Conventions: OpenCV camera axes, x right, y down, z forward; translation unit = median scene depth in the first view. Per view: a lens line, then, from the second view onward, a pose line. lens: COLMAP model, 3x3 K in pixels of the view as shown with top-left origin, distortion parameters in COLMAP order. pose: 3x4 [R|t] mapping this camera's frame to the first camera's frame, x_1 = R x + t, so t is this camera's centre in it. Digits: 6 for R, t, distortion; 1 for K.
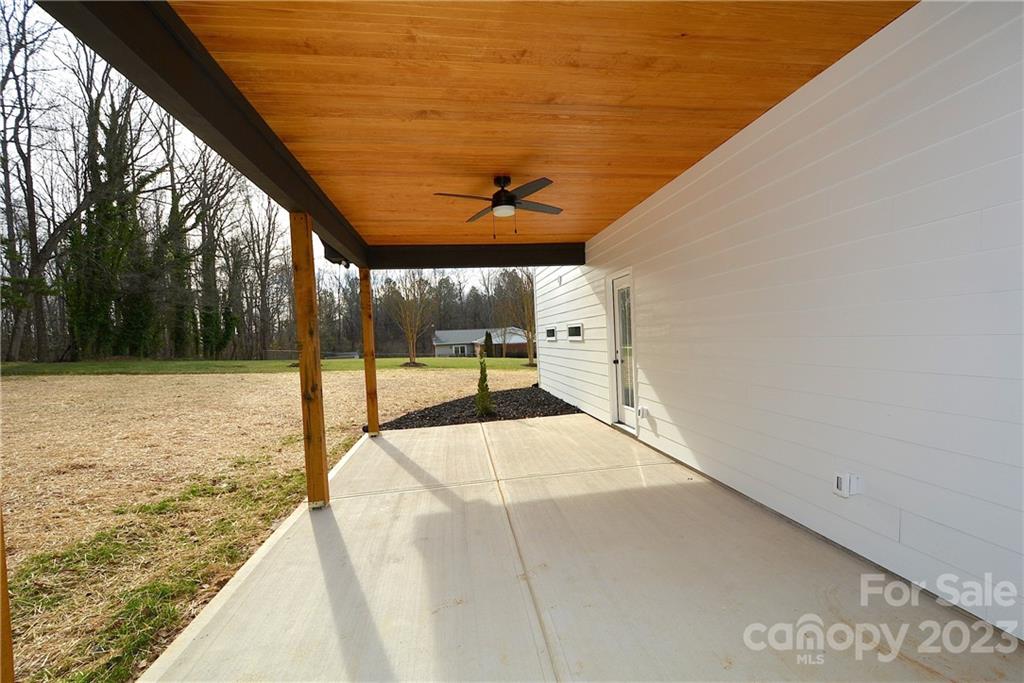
lens RADIAL K [[450.0, 0, 515.2], [0, 450.0, 347.8], [0, 0, 1]] dist [0.003891, -0.005089]
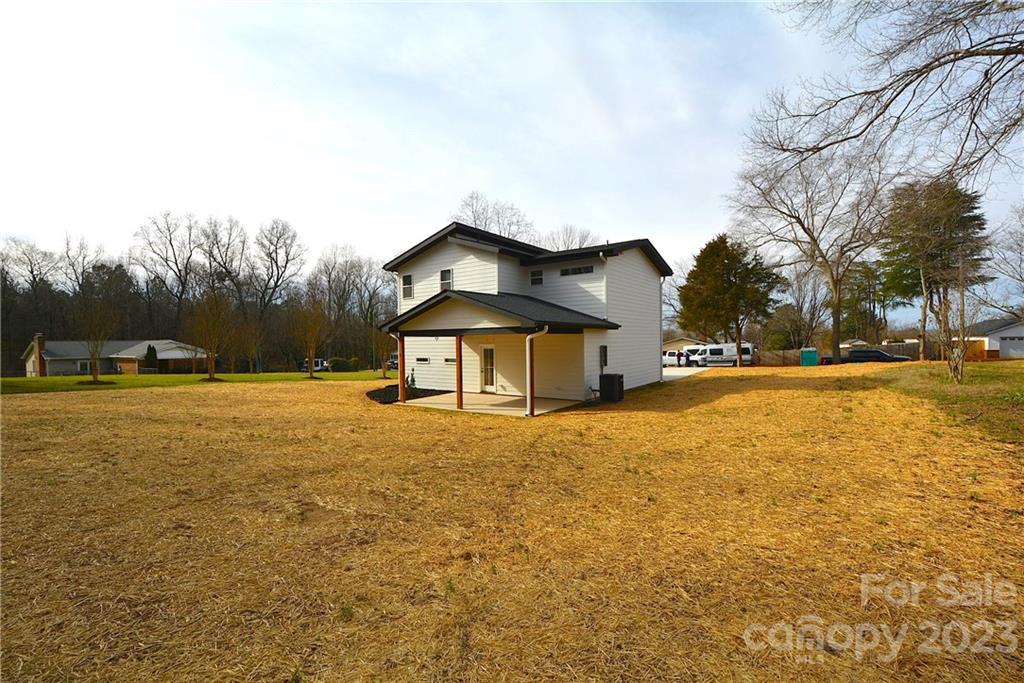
lens RADIAL K [[450.0, 0, 512.6], [0, 450.0, 341.4], [0, 0, 1]] dist [0.003891, -0.005089]
pose [[0.688683, 0.032492, 0.724334, -2.221520], [-0.000904, 0.999033, -0.043955, -0.049123], [-0.725062, 0.029616, 0.688047, -1.523038]]
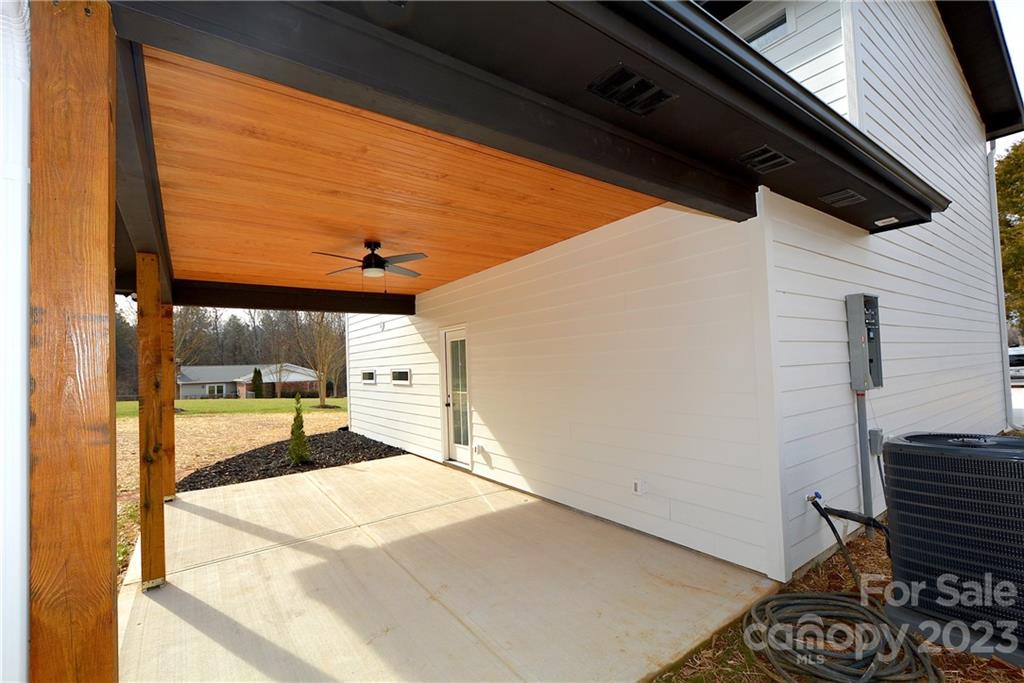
lens RADIAL K [[450.0, 0, 516.4], [0, 450.0, 348.1], [0, 0, 1]] dist [0.003891, -0.005089]
pose [[0.887511, 0.030443, 0.459779, -0.169173], [0.006799, 0.996841, -0.079126, -0.023781], [-0.460736, 0.073351, 0.884501, -0.093616]]
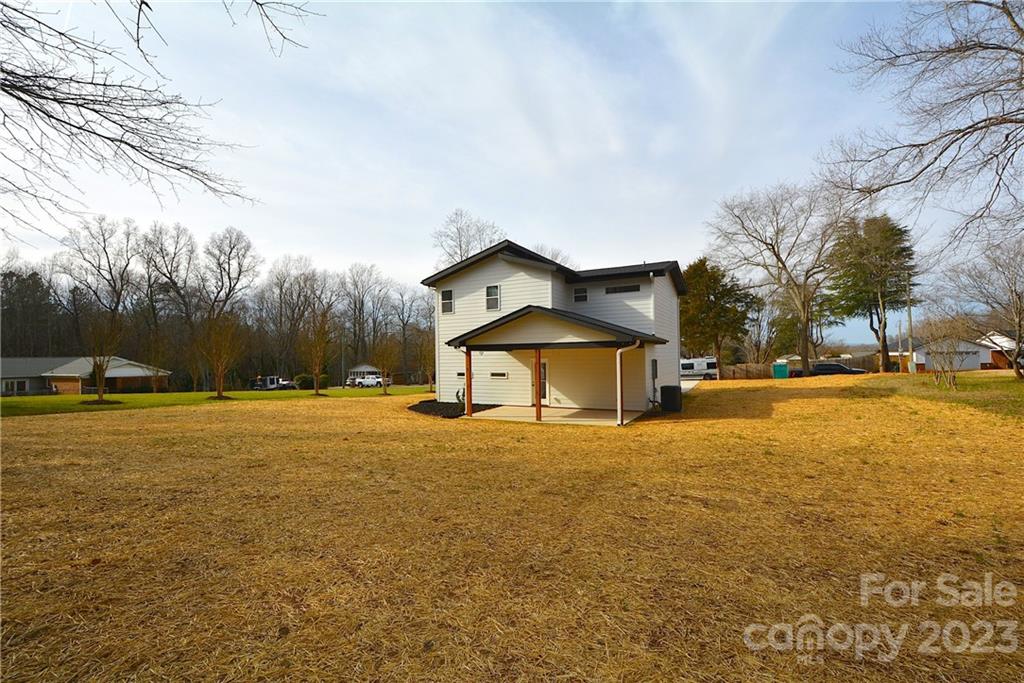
lens RADIAL K [[450.0, 0, 511.4], [0, 450.0, 342.3], [0, 0, 1]] dist [0.003891, -0.005089]
pose [[0.587536, 0.058647, 0.807070, -2.890526], [0.007239, 0.996949, -0.077714, -0.030299], [-0.809166, 0.051502, 0.585319, -0.888587]]
